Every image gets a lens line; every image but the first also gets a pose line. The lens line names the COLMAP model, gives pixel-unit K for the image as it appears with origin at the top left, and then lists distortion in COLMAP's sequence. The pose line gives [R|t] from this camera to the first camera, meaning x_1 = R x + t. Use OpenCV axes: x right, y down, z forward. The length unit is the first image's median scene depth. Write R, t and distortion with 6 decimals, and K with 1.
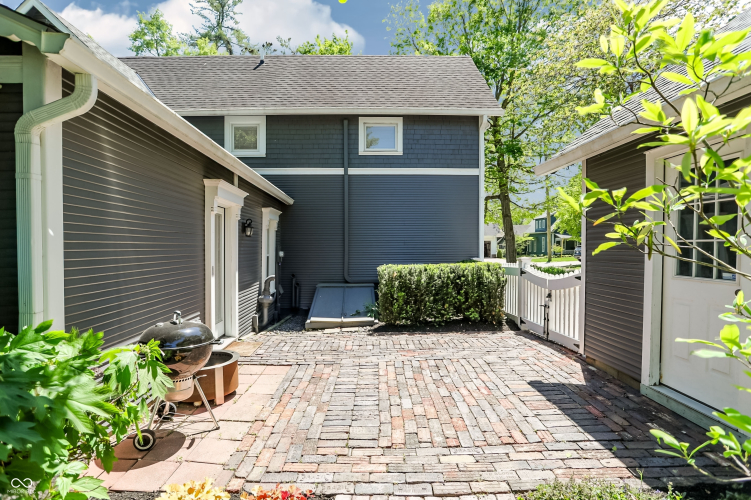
lens RADIAL K [[379.3, 0, 379.2], [0, 379.3, 248.2], [0, 0, 1]] dist [-0.043400, 0.000657]
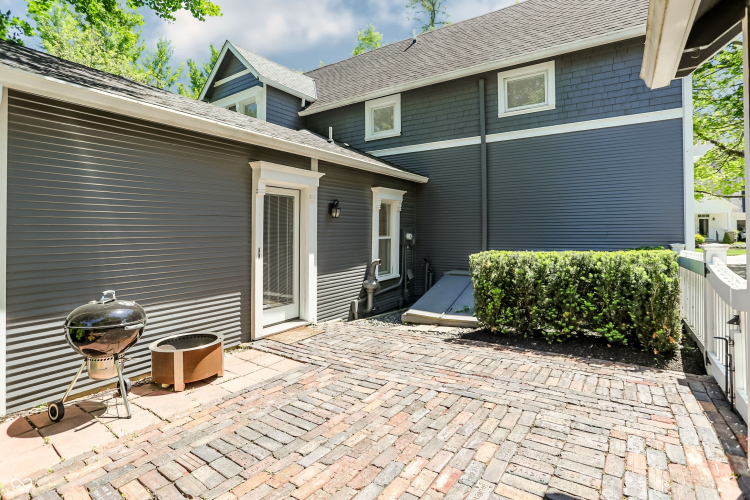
lens RADIAL K [[377.3, 0, 386.7], [0, 377.3, 221.4], [0, 0, 1]] dist [-0.068530, 0.044191]
pose [[0.821901, -0.017389, -0.569365, 0.289006], [0.002398, 0.999631, -0.027067, 0.003932], [0.569626, 0.020881, 0.821639, 0.265782]]
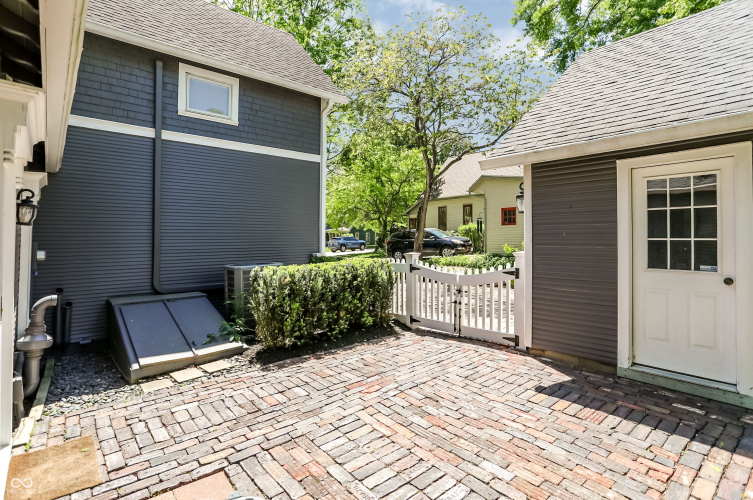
lens RADIAL K [[367.5, 0, 386.5], [0, 367.5, 232.0], [0, 0, 1]] dist [-0.061471, 0.026635]
pose [[0.763923, 0.011489, 0.645205, -0.264501], [0.003273, 0.999760, -0.021678, -0.008669], [-0.645299, 0.018672, 0.763702, 0.314572]]
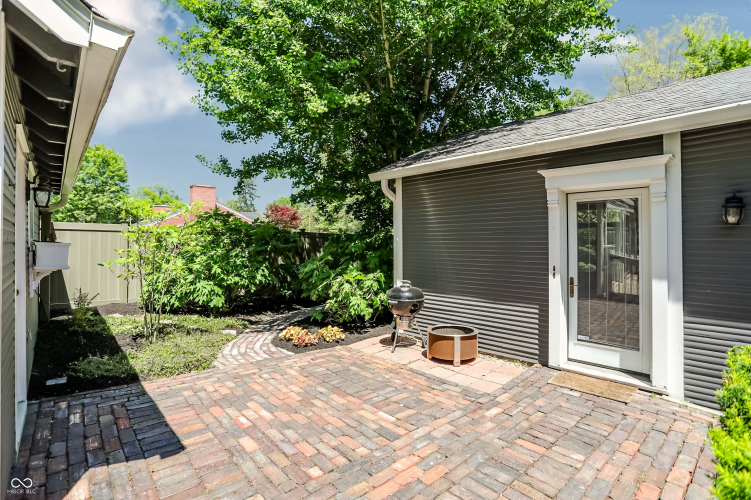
lens RADIAL K [[379.3, 0, 379.2], [0, 379.3, 248.2], [0, 0, 1]] dist [-0.043400, 0.000657]
pose [[-0.759006, 0.016391, -0.650878, 0.318258], [0.006568, 0.999825, 0.017520, -0.008665], [0.651051, 0.009023, -0.758980, 0.989022]]
